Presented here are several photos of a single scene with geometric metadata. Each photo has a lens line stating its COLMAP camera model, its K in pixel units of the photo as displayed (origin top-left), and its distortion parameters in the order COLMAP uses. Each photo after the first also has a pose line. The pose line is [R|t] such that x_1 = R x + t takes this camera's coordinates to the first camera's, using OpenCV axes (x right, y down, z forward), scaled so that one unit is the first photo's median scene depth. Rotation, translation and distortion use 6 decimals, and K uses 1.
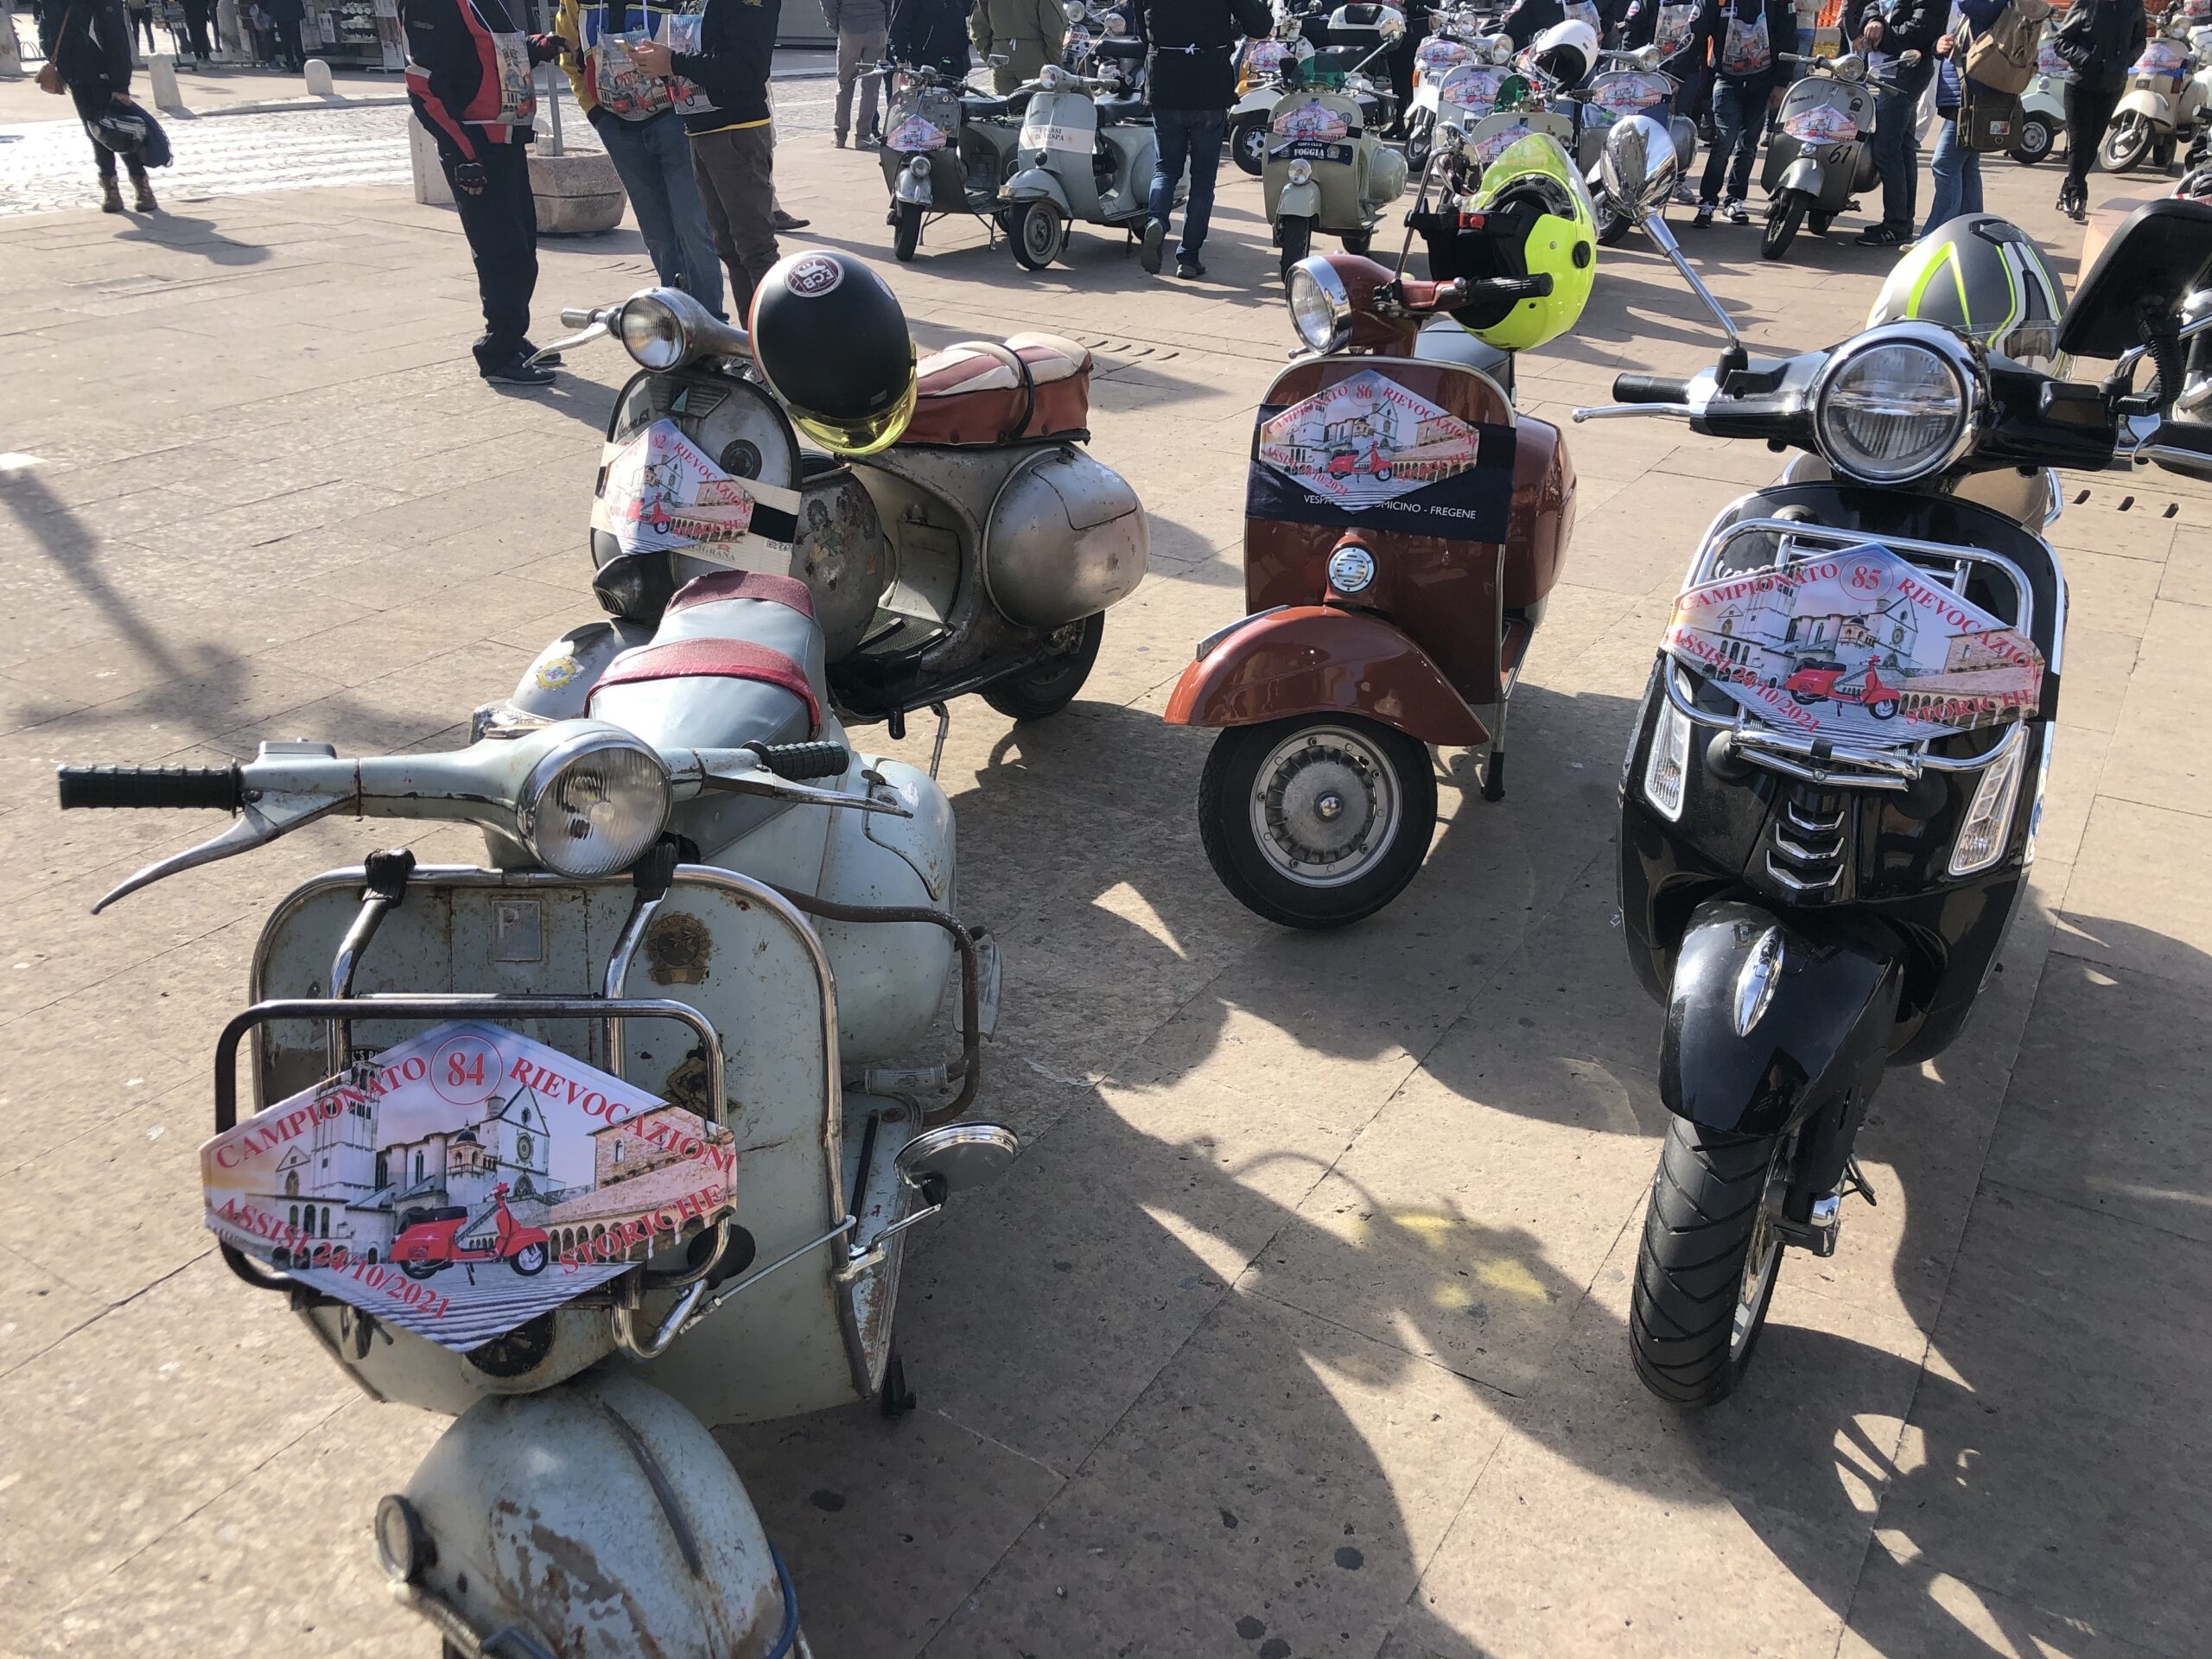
lens RADIAL K [[1803.8, 0, 1085.7], [0, 1803.8, 795.7], [0, 0, 1]] dist [0.025767, -0.014204]
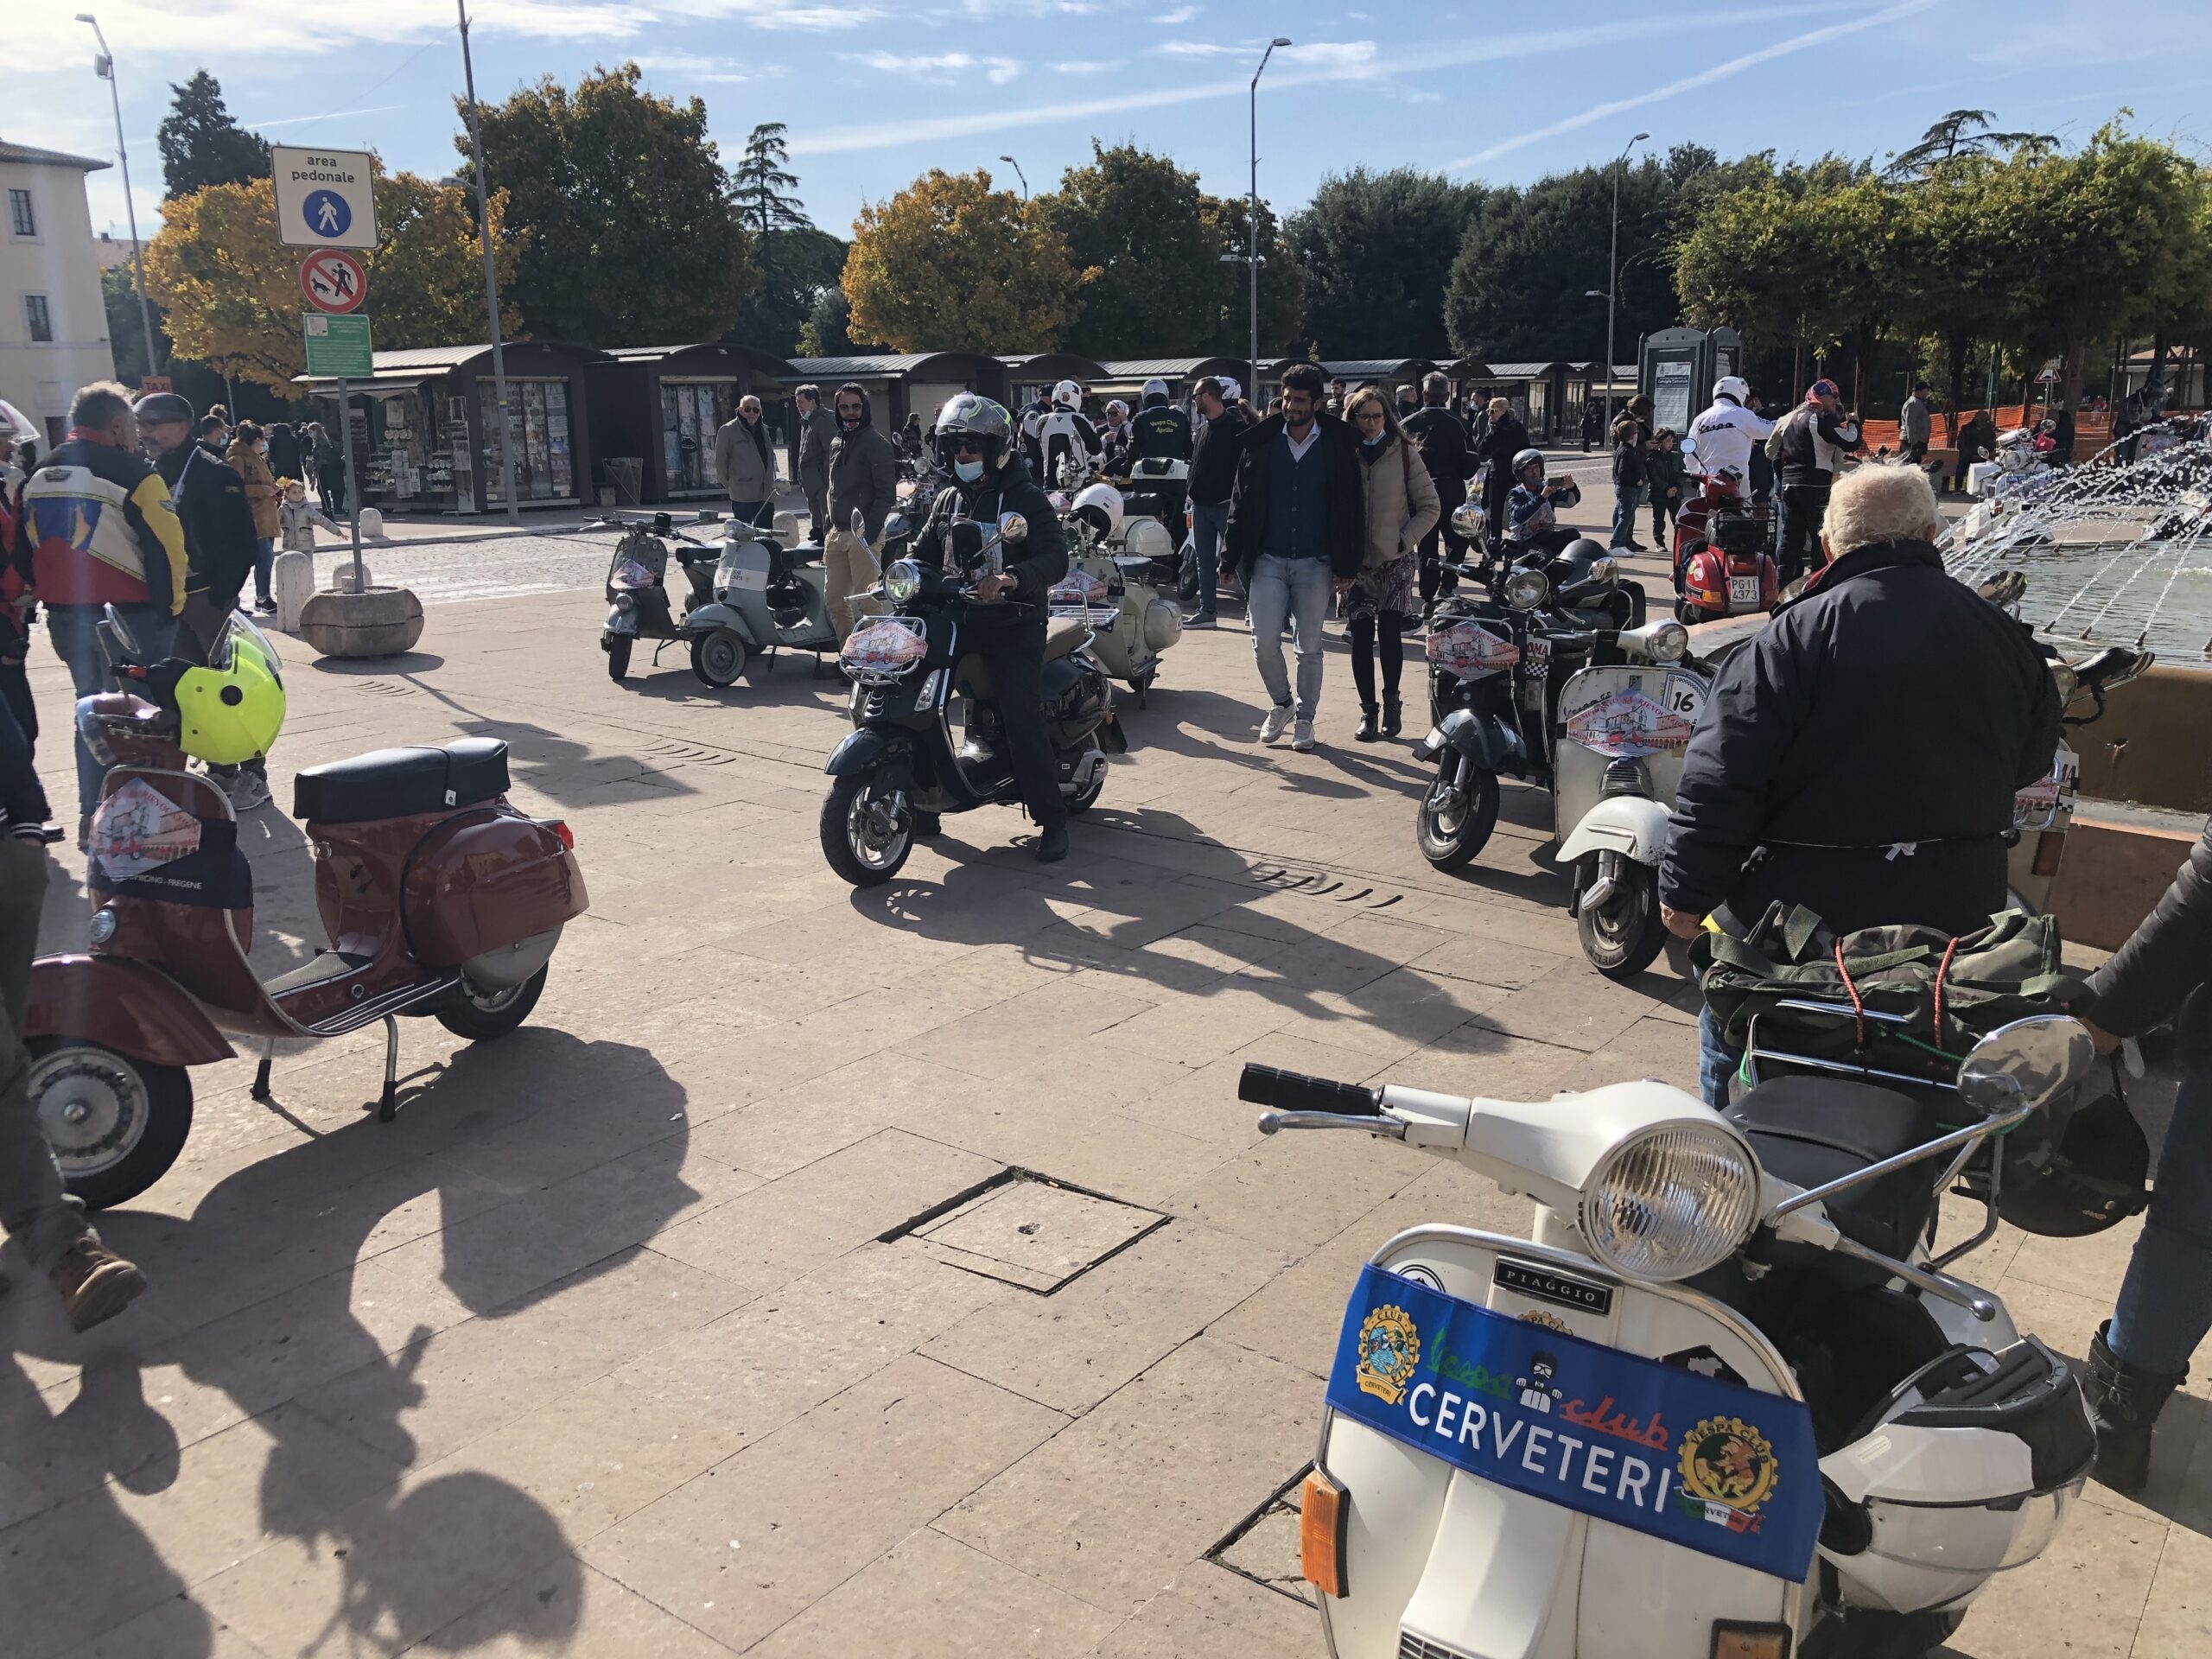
lens RADIAL K [[1803.8, 0, 1077.3], [0, 1803.8, 813.3], [0, 0, 1]] dist [0.025767, -0.014204]
pose [[0.995858, 0.004482, -0.090814, 0.837897], [-0.023157, 0.978350, -0.205657, 0.041207], [0.087926, 0.206908, 0.974401, -0.197508]]
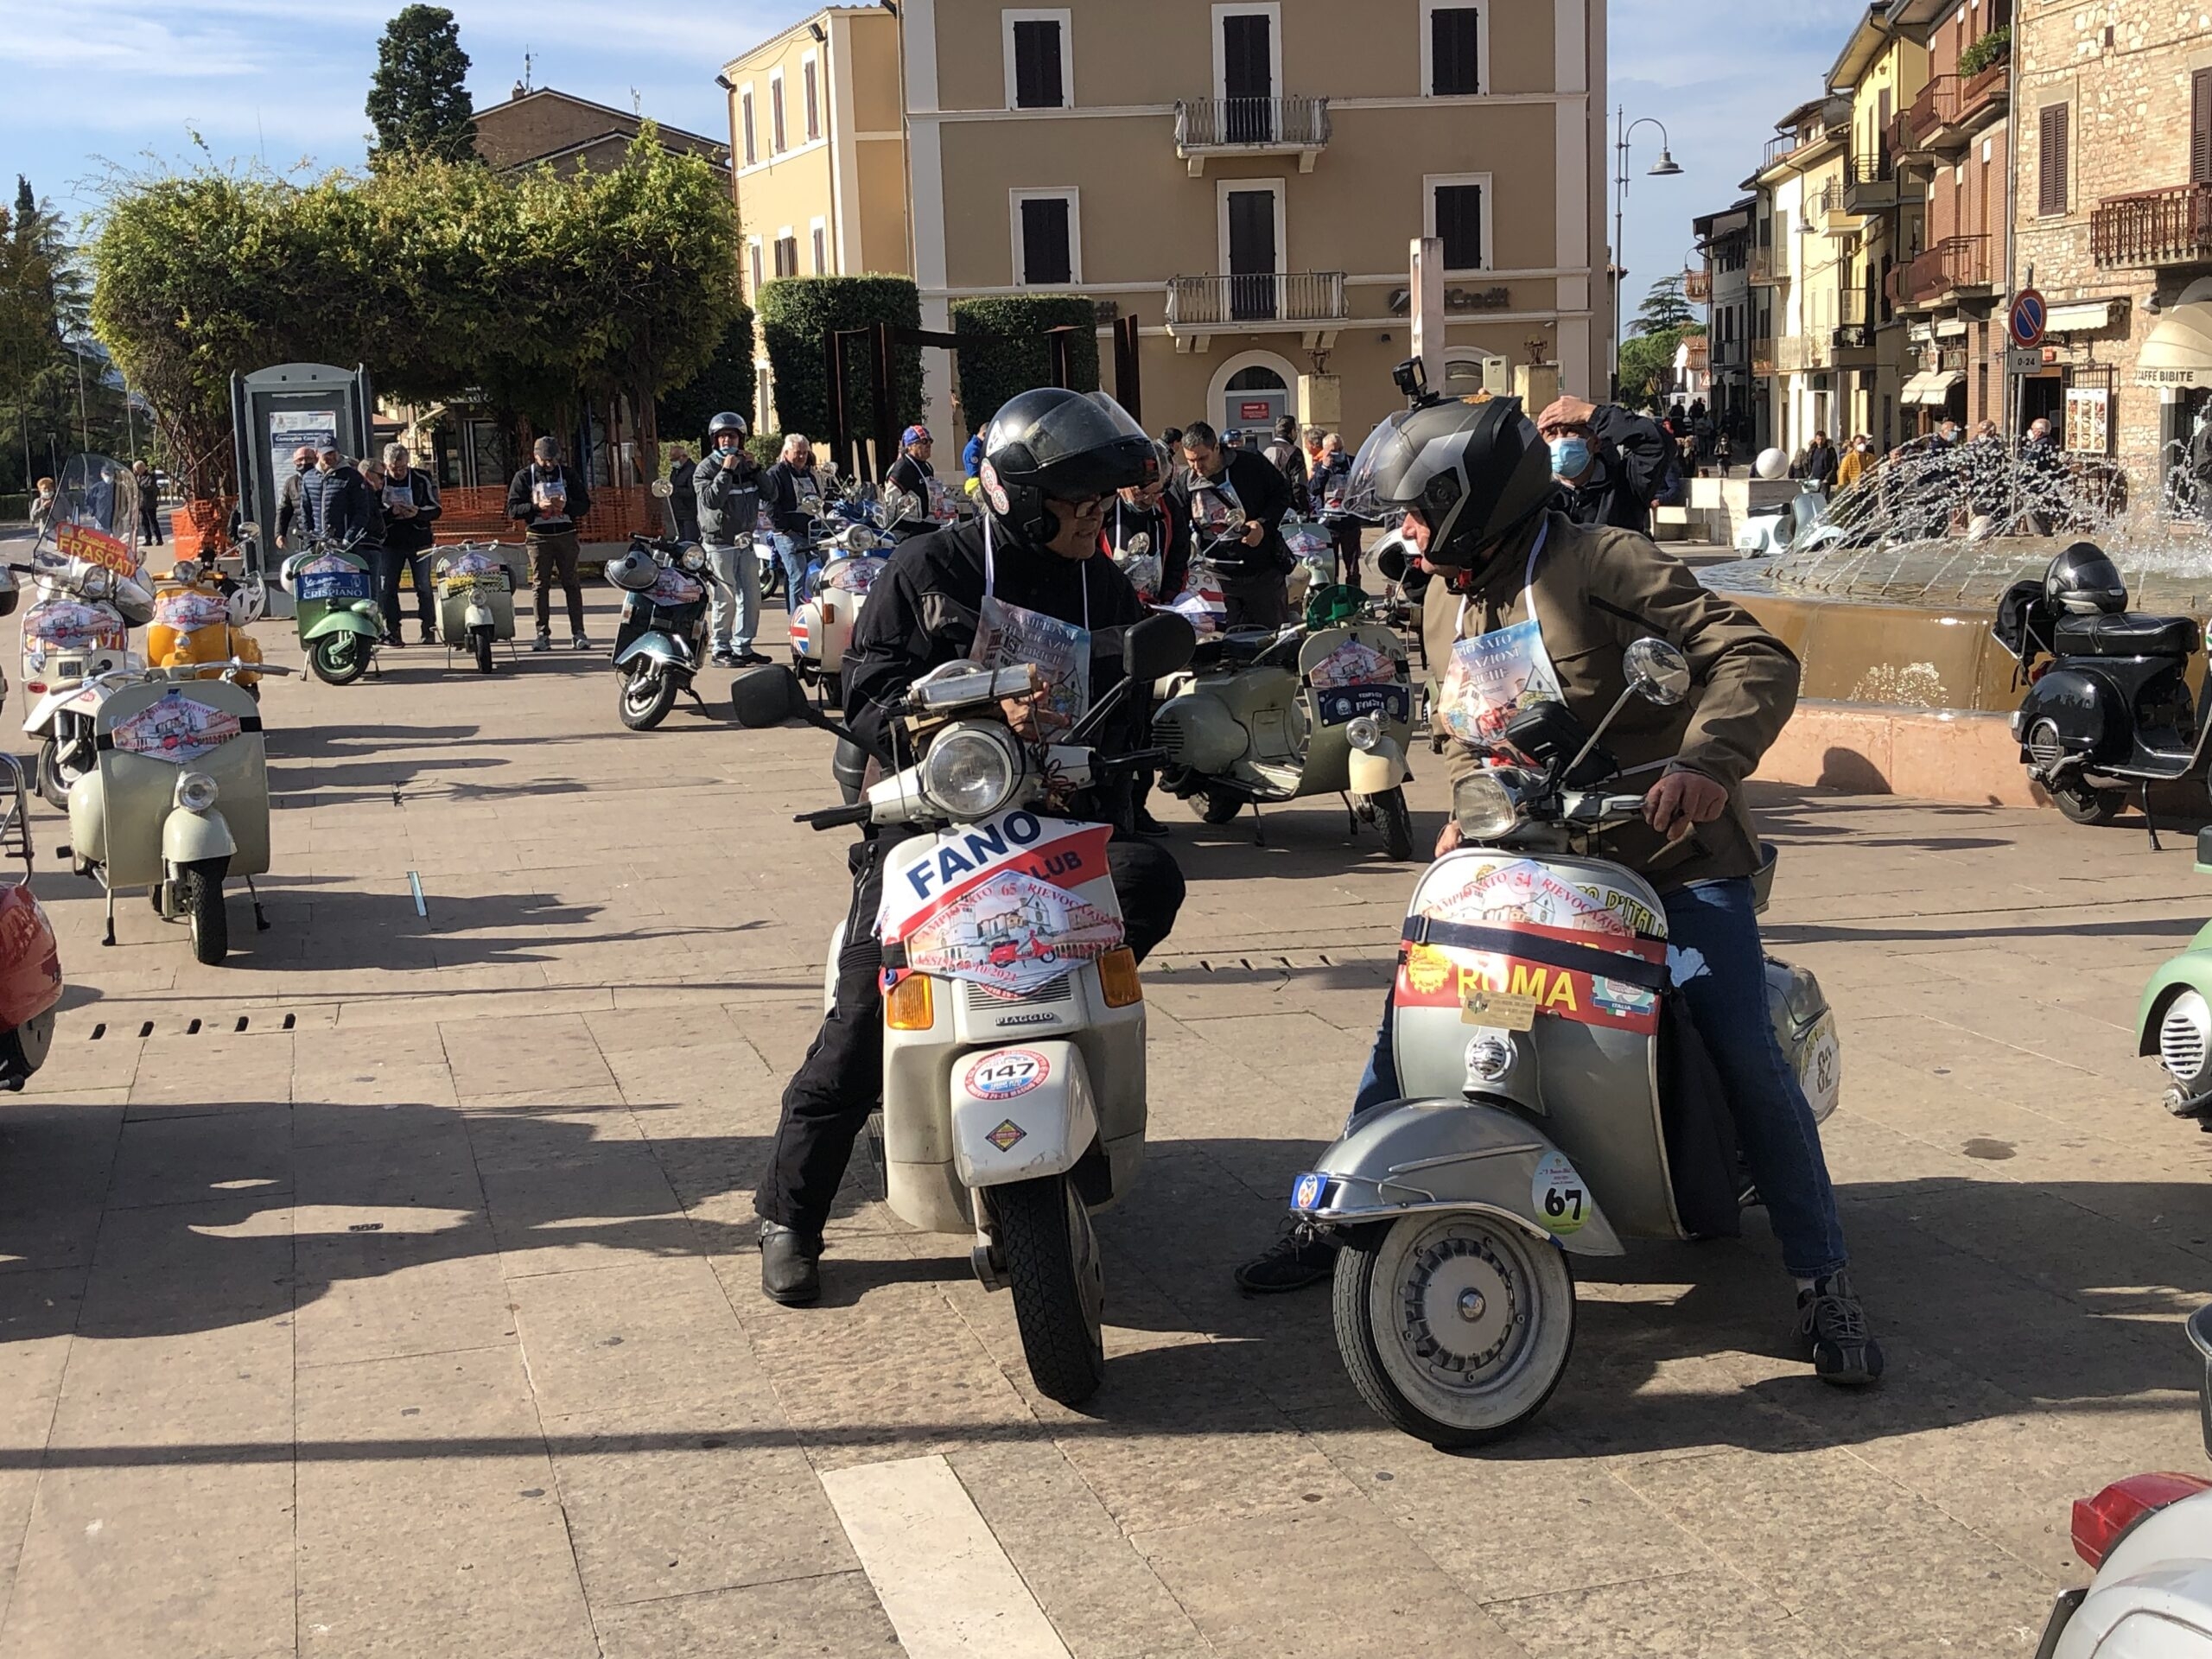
lens RADIAL K [[2719.9, 0, 1095.4], [0, 2719.9, 833.1], [0, 0, 1]] dist [0.007638, 0.000000]
pose [[0.656376, -0.127283, 0.743619, -1.818741], [0.343944, 0.927760, -0.144789, -0.370819], [-0.671471, 0.350800, 0.652738, 0.775847]]
